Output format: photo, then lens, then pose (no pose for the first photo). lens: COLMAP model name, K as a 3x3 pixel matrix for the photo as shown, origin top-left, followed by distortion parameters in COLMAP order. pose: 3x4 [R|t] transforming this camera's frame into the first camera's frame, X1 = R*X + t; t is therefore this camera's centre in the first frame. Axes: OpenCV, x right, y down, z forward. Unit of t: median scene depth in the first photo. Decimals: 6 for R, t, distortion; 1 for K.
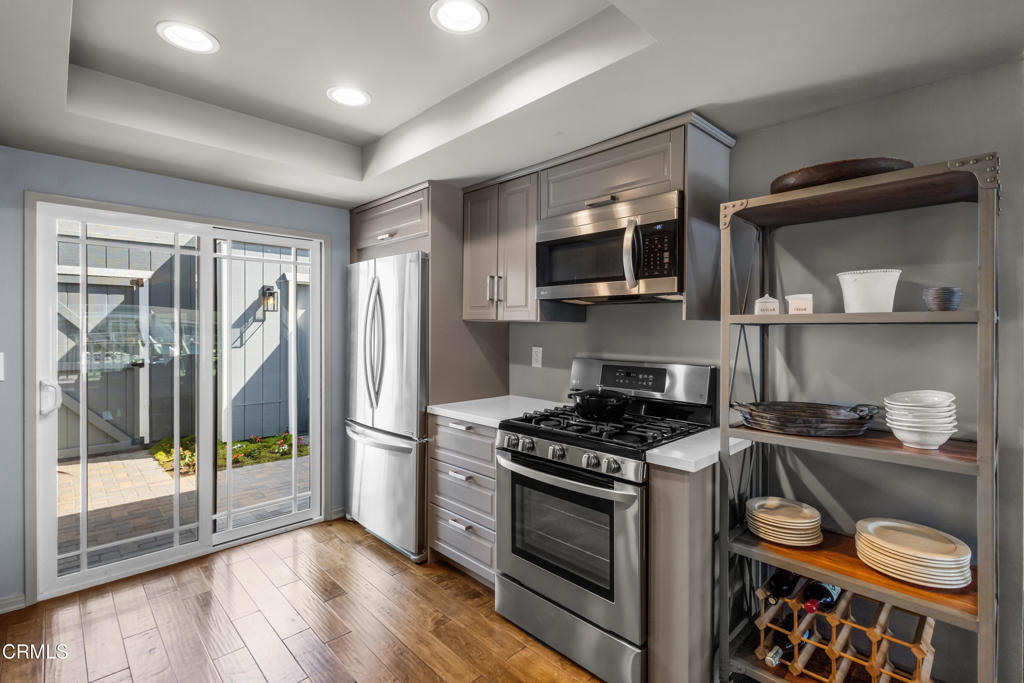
lens RADIAL K [[471.2, 0, 516.8], [0, 471.2, 331.2], [0, 0, 1]] dist [0.004182, -0.000958]
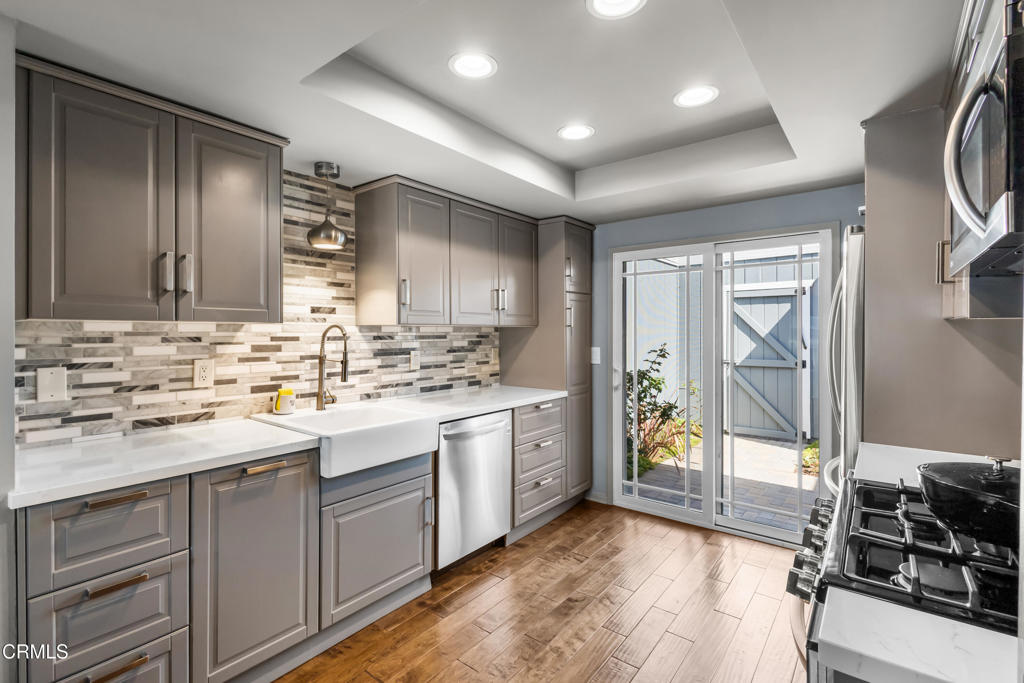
lens RADIAL K [[471.2, 0, 509.4], [0, 471.2, 334.4], [0, 0, 1]] dist [0.004182, -0.000958]
pose [[0.129936, 0.001722, -0.991521, 0.407036], [-0.005320, 0.999985, 0.001040, 0.000782], [0.991508, 0.005140, 0.129943, 0.353843]]
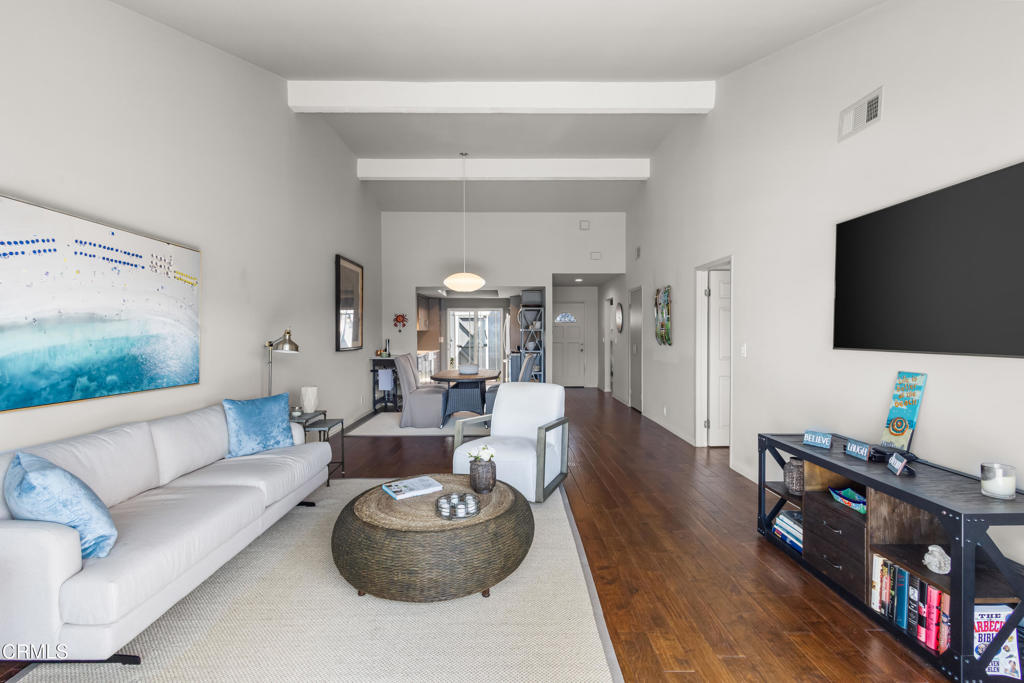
lens RADIAL K [[471.2, 0, 510.5], [0, 471.2, 336.4], [0, 0, 1]] dist [0.004182, -0.000958]
pose [[0.724358, 0.002017, -0.689421, 2.462546], [-0.001765, 0.999998, 0.001072, 0.025192], [0.689422, 0.000441, 0.724360, -1.845894]]
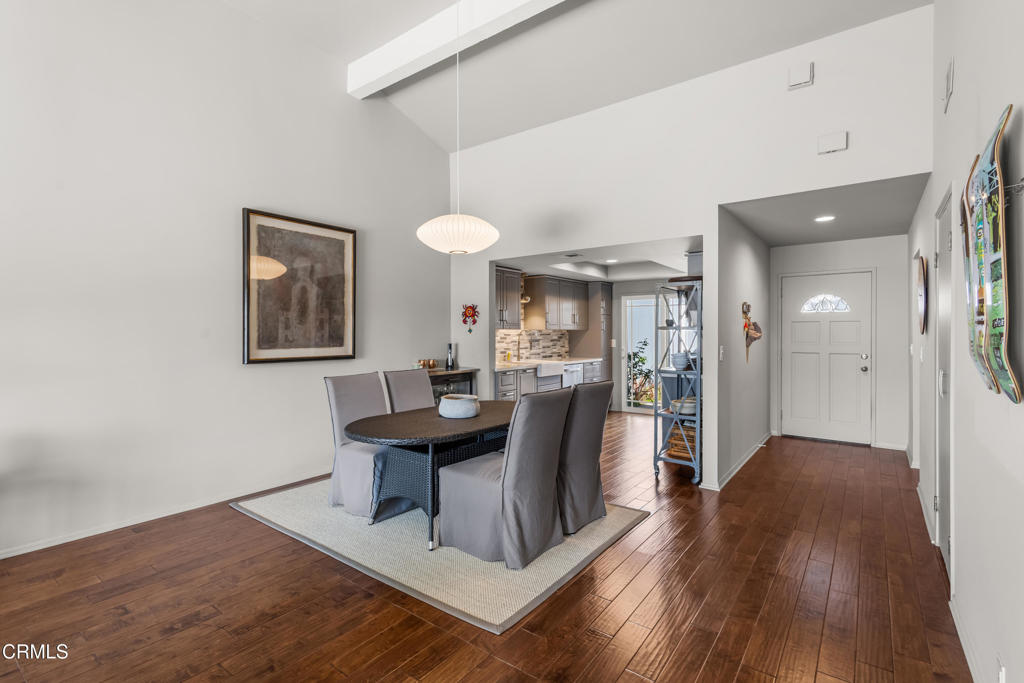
lens RADIAL K [[471.2, 0, 514.4], [0, 471.2, 335.5], [0, 0, 1]] dist [0.004182, -0.000958]
pose [[0.154382, 0.001672, -0.988010, 1.847745], [-0.005305, 0.999986, 0.000863, 0.012598], [0.987997, 0.005108, 0.154389, -0.265102]]
